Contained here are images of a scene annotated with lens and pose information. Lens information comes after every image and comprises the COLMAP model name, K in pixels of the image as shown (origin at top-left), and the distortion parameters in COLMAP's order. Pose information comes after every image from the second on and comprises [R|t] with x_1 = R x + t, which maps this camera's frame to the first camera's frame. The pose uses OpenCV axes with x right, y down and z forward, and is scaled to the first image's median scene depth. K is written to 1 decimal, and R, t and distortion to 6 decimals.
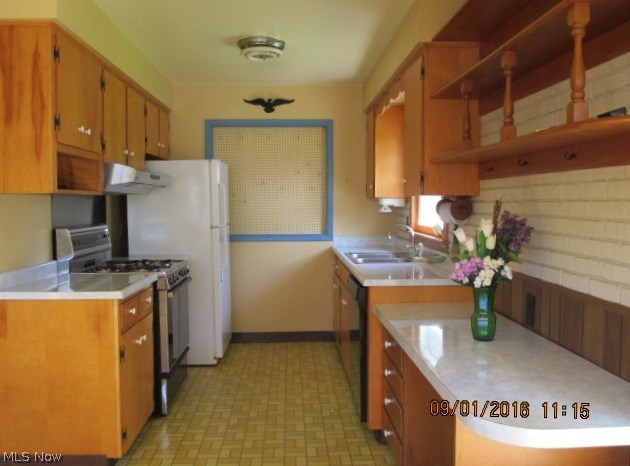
lens RADIAL K [[577.1, 0, 314.8], [0, 577.1, 235.0], [0, 0, 1]] dist [-0.038401, 0.000000]
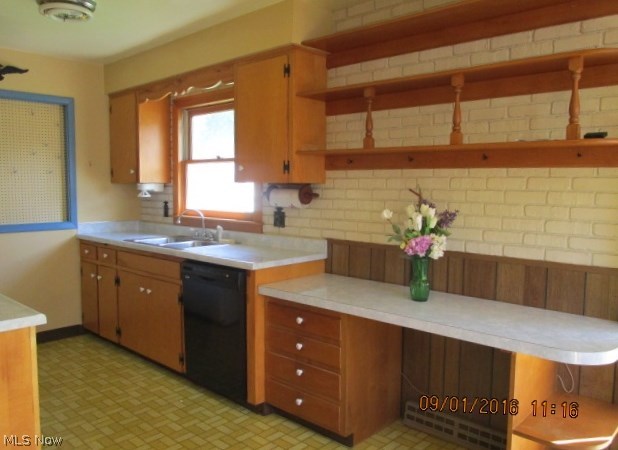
lens RADIAL K [[502.4, 0, 309.2], [0, 502.4, 227.0], [0, 0, 1]] dist [-0.037736, 0.005909]
pose [[0.716351, -0.051886, 0.695808, -0.381835], [0.032888, 0.998634, 0.040609, -0.018547], [-0.696965, -0.006206, 0.717079, 0.231677]]
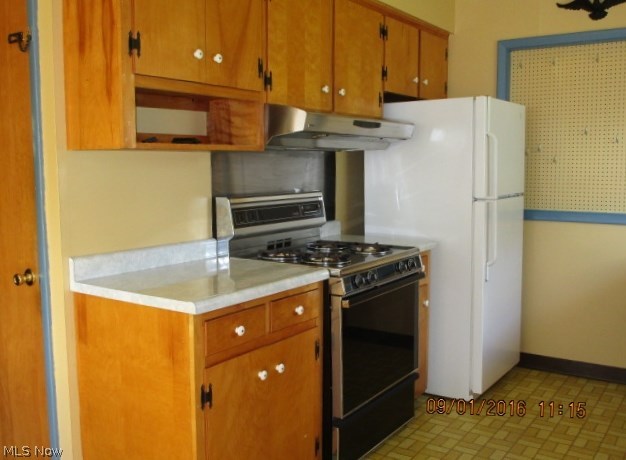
lens RADIAL K [[625.5, 0, 313.0], [0, 625.5, 225.0], [0, 0, 1]] dist [-0.043858, 0.000000]
pose [[0.800848, 0.061769, -0.595674, 0.125862], [-0.033915, 0.997748, 0.057865, -0.023328], [0.597907, -0.026139, 0.801139, 0.382895]]
